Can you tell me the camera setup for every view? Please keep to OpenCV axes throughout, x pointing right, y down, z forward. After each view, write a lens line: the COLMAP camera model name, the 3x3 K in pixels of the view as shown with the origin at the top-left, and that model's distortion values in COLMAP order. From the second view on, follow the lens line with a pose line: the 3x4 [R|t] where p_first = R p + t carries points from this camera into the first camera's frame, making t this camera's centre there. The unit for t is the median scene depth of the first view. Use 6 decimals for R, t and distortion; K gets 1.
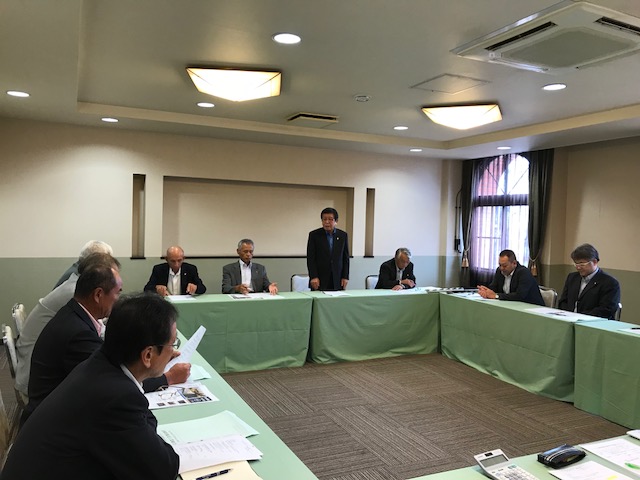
lens RADIAL K [[526.3, 0, 321.4], [0, 526.3, 234.9], [0, 0, 1]] dist [0.052005, -0.004014]
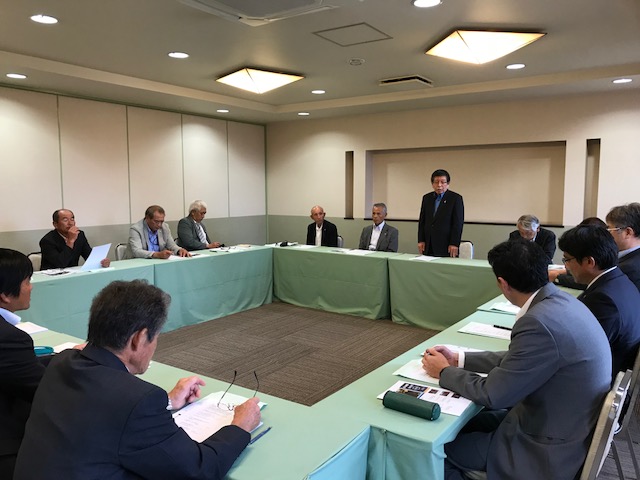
lens RADIAL K [[526.3, 0, 322.4], [0, 526.3, 243.8], [0, 0, 1]] dist [0.052005, -0.004014]
pose [[0.500132, 0.068238, -0.863256, 0.759465], [-0.005778, 0.997131, 0.075473, 0.011001], [0.865930, -0.032759, 0.499092, 0.335614]]
